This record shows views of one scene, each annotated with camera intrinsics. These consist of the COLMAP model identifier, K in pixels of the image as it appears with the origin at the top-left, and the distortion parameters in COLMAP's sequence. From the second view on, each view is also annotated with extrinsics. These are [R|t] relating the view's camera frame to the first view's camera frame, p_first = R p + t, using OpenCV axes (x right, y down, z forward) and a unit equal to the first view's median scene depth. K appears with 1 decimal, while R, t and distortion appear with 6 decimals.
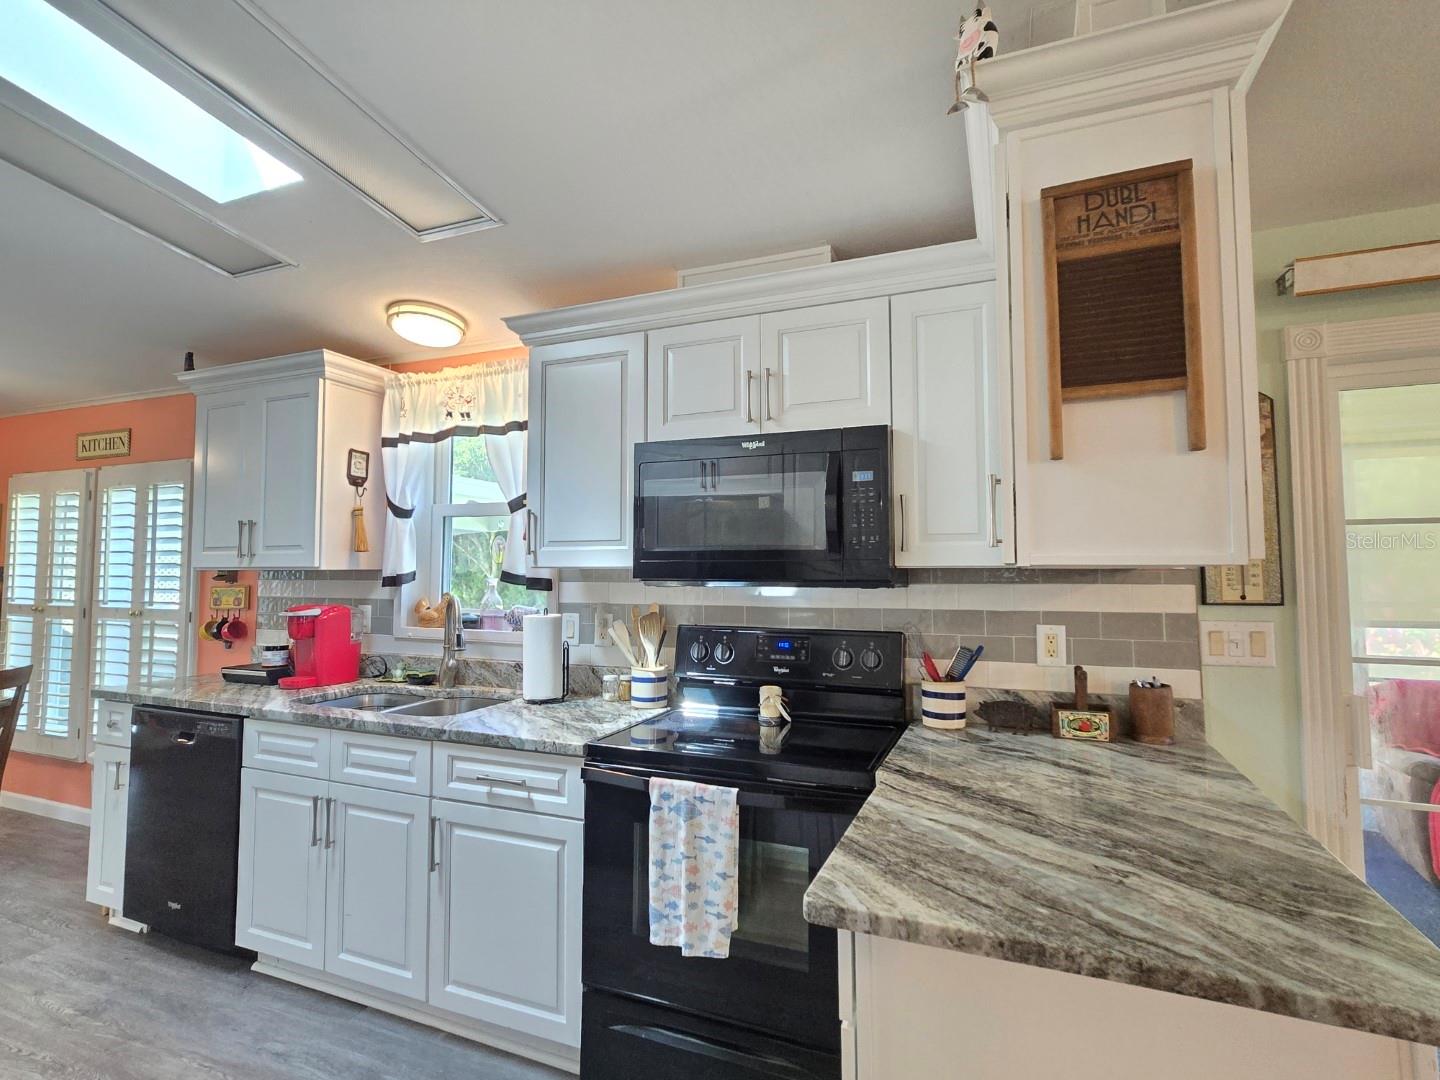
lens RADIAL K [[699.5, 0, 728.6], [0, 699.5, 529.5], [0, 0, 1]] dist [-0.005574, 0.004272]
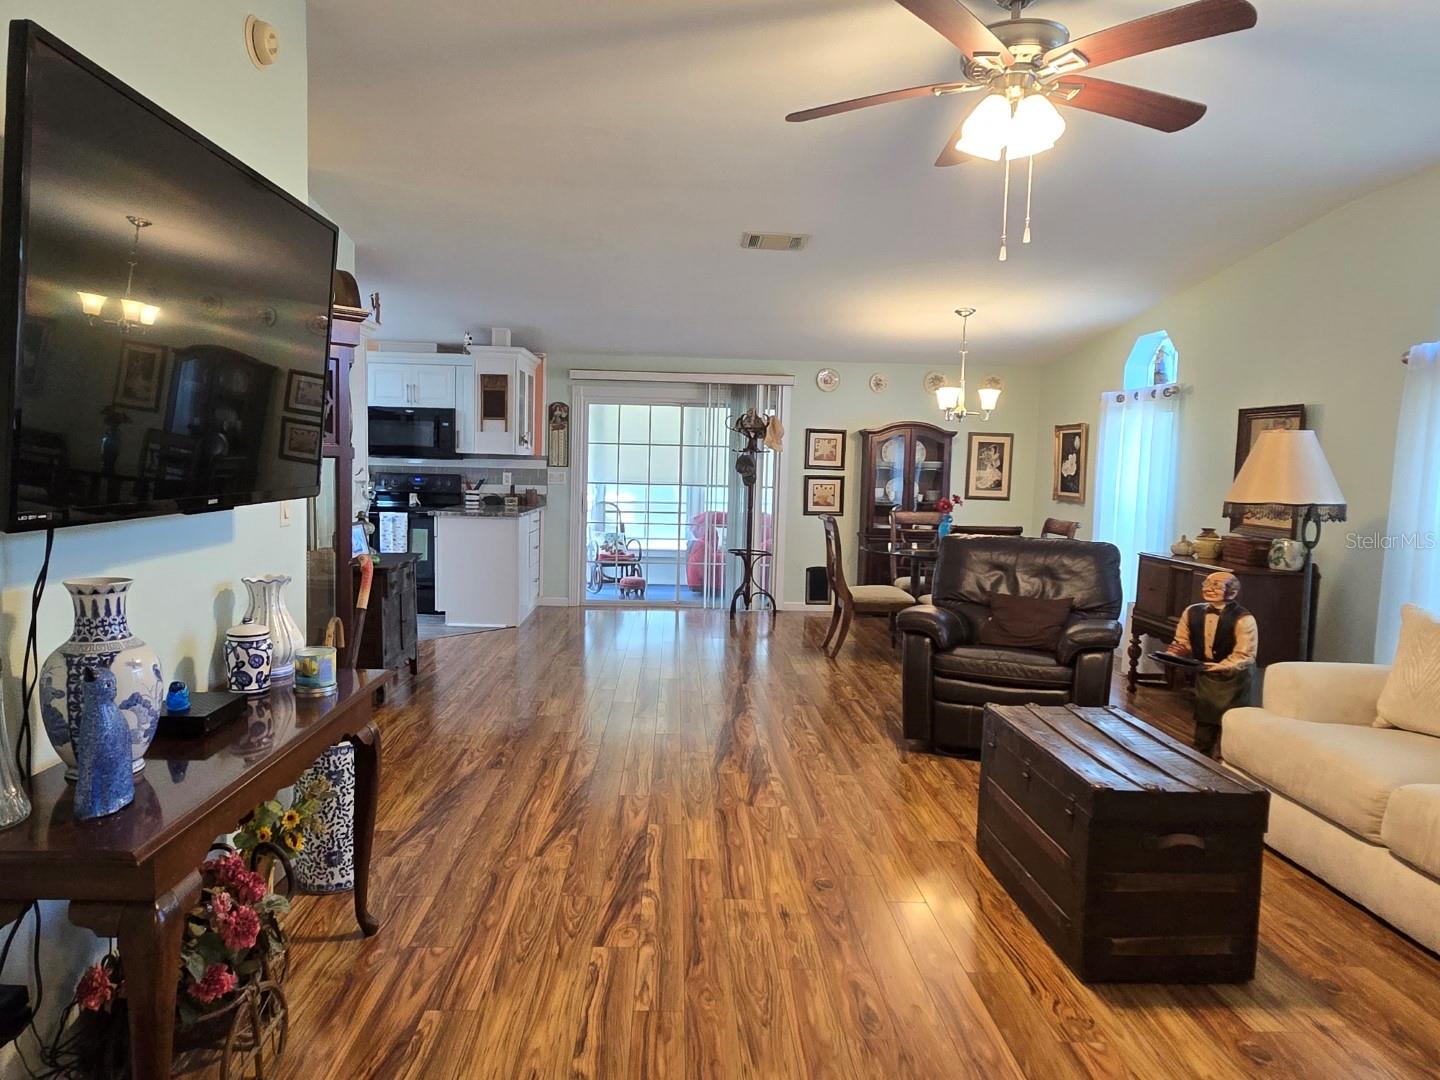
lens RADIAL K [[968.7, 0, 705.2], [0, 968.7, 543.5], [0, 0, 1]] dist [-0.002201, 0.002042]
pose [[0.918350, -0.009923, 0.395645, -0.371150], [-0.049504, 0.988954, 0.139711, -0.166579], [-0.392661, -0.147890, 0.907715, -2.788126]]
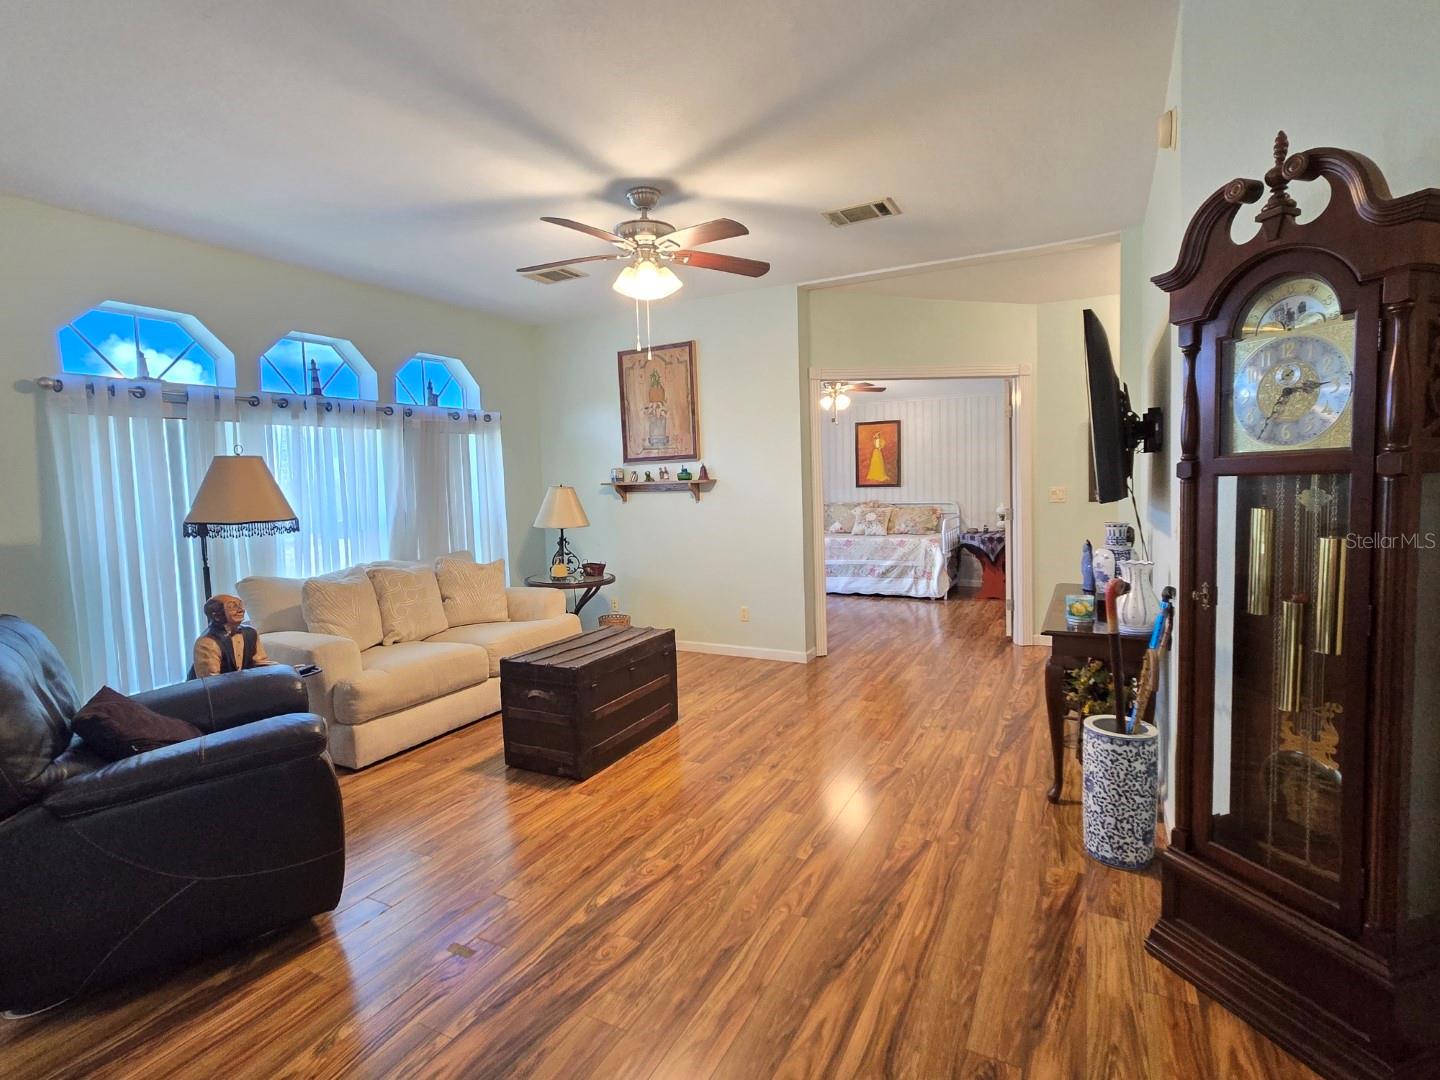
lens RADIAL K [[699.5, 0, 728.6], [0, 699.5, 529.5], [0, 0, 1]] dist [-0.005574, 0.004272]
pose [[-0.994957, 0.022708, 0.097701, 0.131990], [0.023735, 0.999674, 0.009359, -0.025592], [-0.097457, 0.011631, -0.995172, -0.454591]]
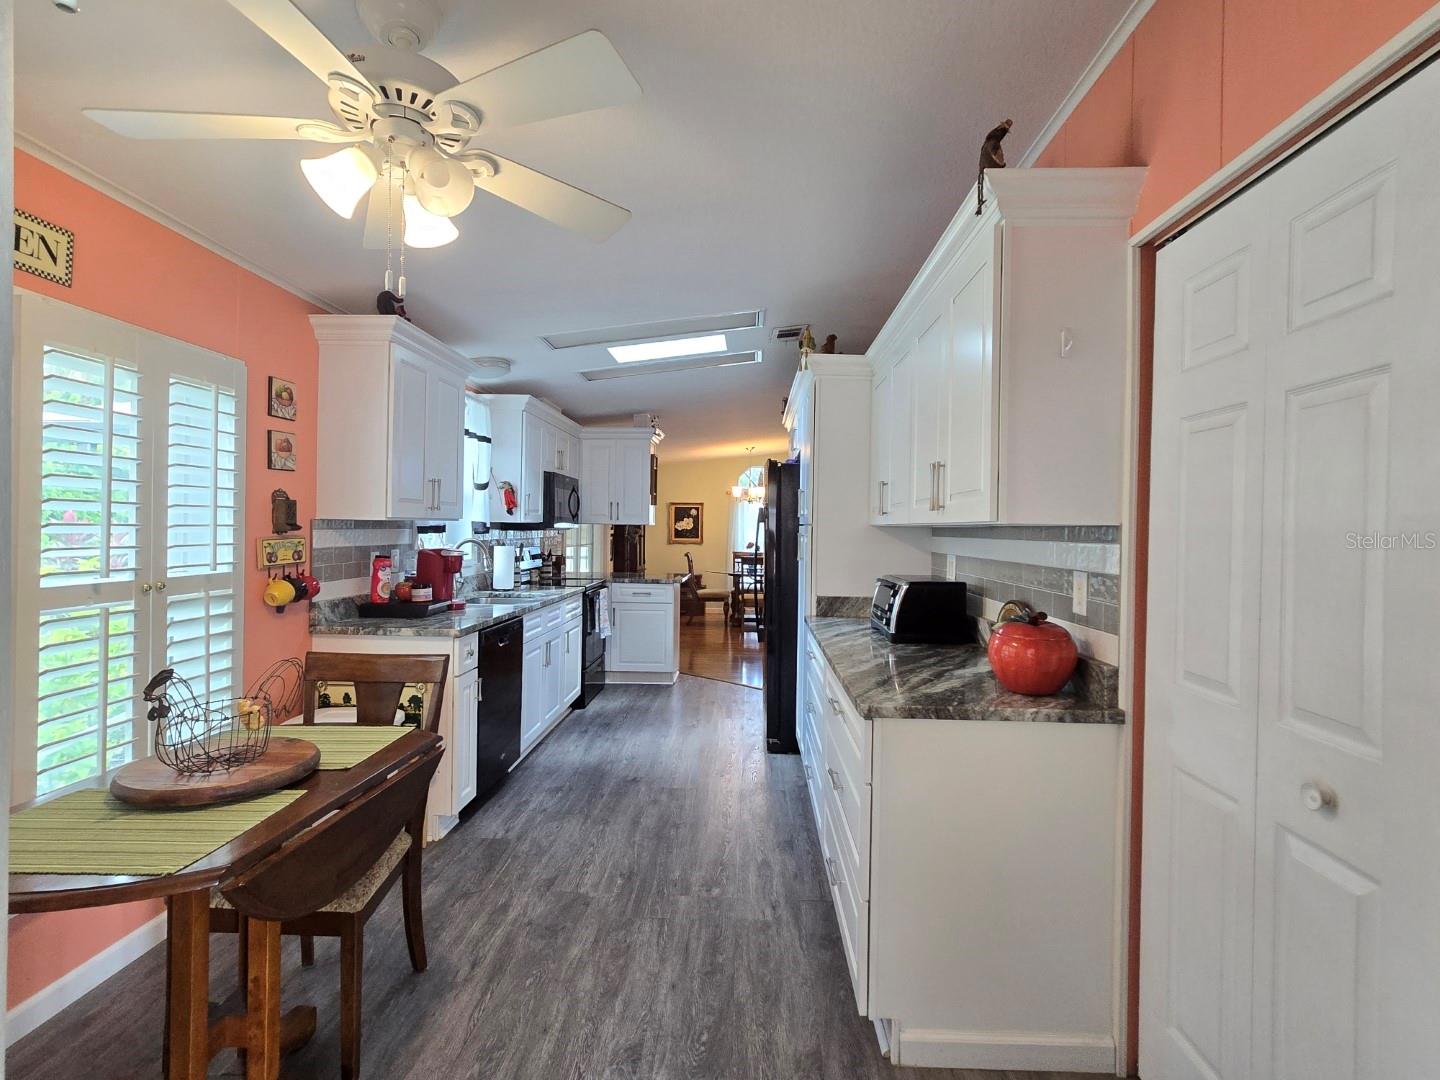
lens RADIAL K [[709.6, 0, 734.7], [0, 709.6, 532.5], [0, 0, 1]] dist [-0.003540, 0.000519]
pose [[-0.350745, -0.009186, 0.936426, -2.343195], [-0.066503, 0.997672, -0.015123, 0.073563], [-0.934107, -0.067579, -0.350539, 1.111412]]
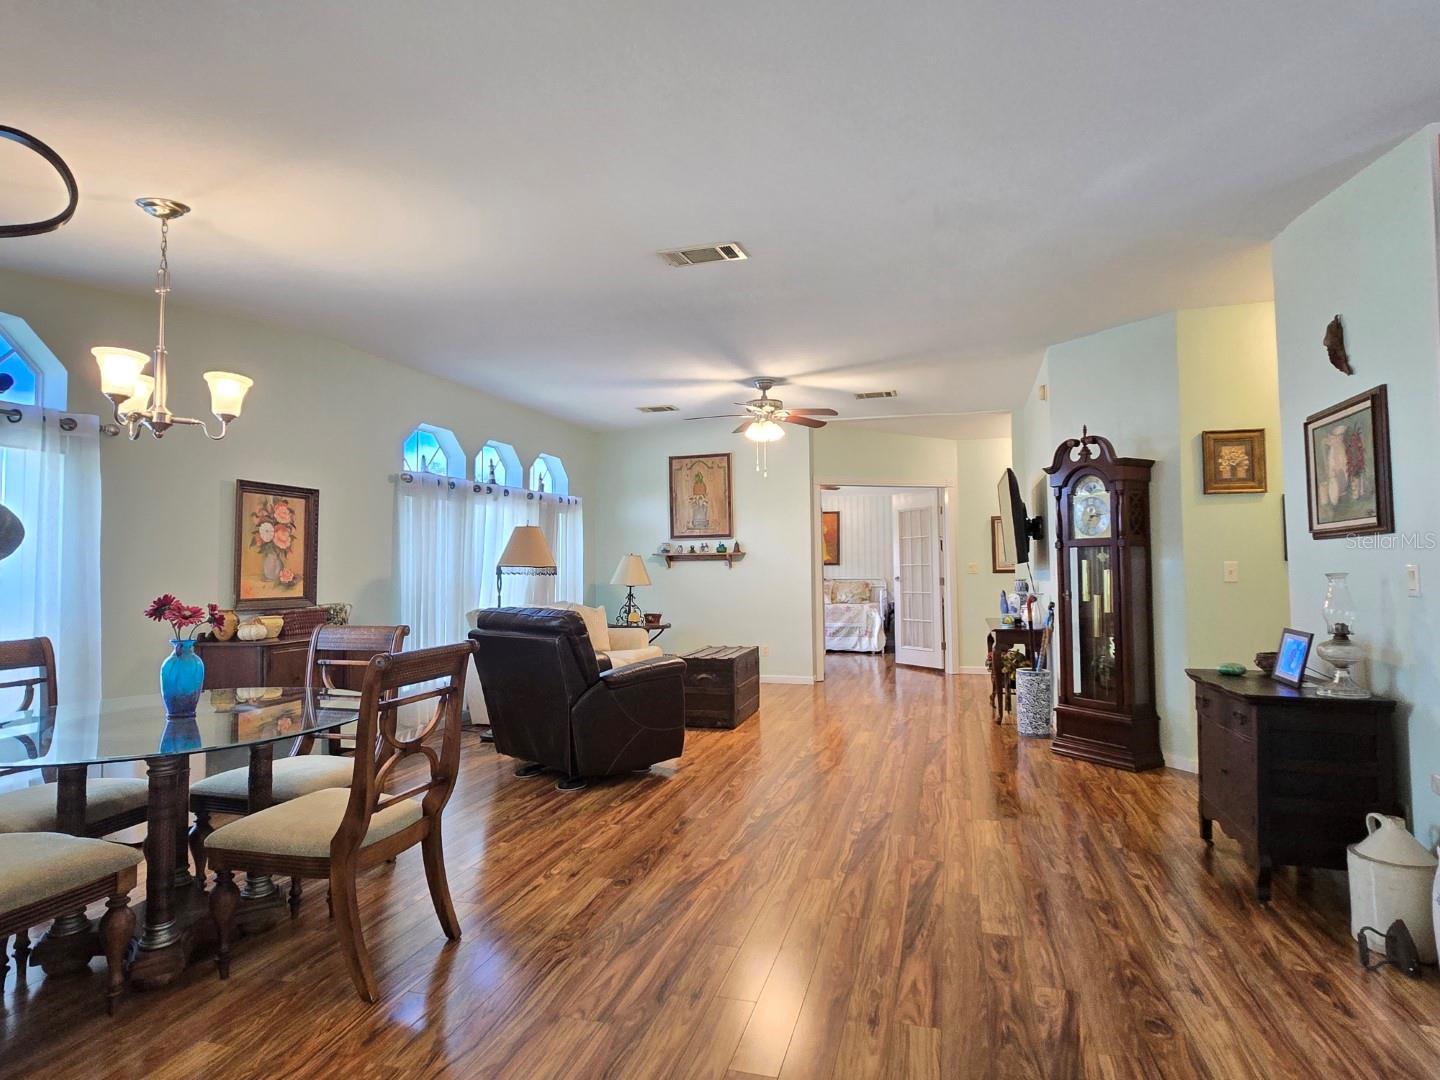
lens RADIAL K [[785.2, 0, 721.0], [0, 785.2, 530.2], [0, 0, 1]] dist [-0.032755, 0.000661]
pose [[-0.995584, 0.004882, -0.093745, 0.810935], [0.014621, 0.994523, -0.103492, 0.092439], [0.092726, -0.104406, -0.990203, 0.739392]]
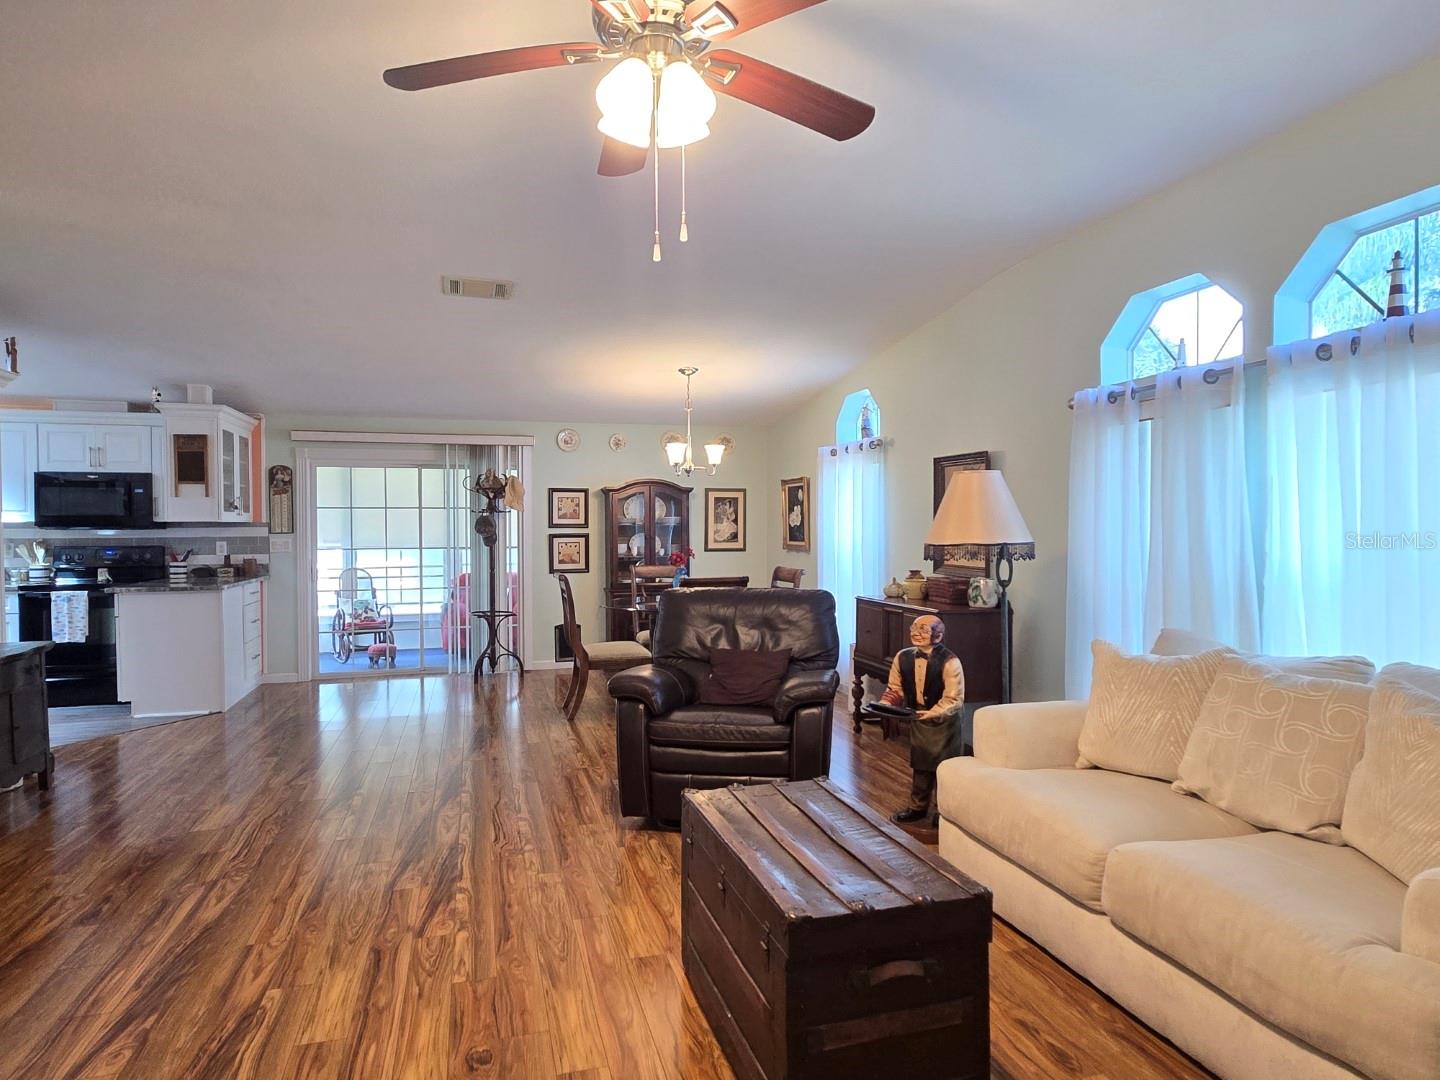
lens RADIAL K [[855.9, 0, 720.0], [0, 855.9, 540.0], [0, 0, 1]] dist [-0.004932, 0.002820]
pose [[0.791765, -0.014384, 0.610657, -0.053285], [-0.032204, 0.997349, 0.065248, -0.139769], [-0.609977, -0.071327, 0.789203, -2.550089]]
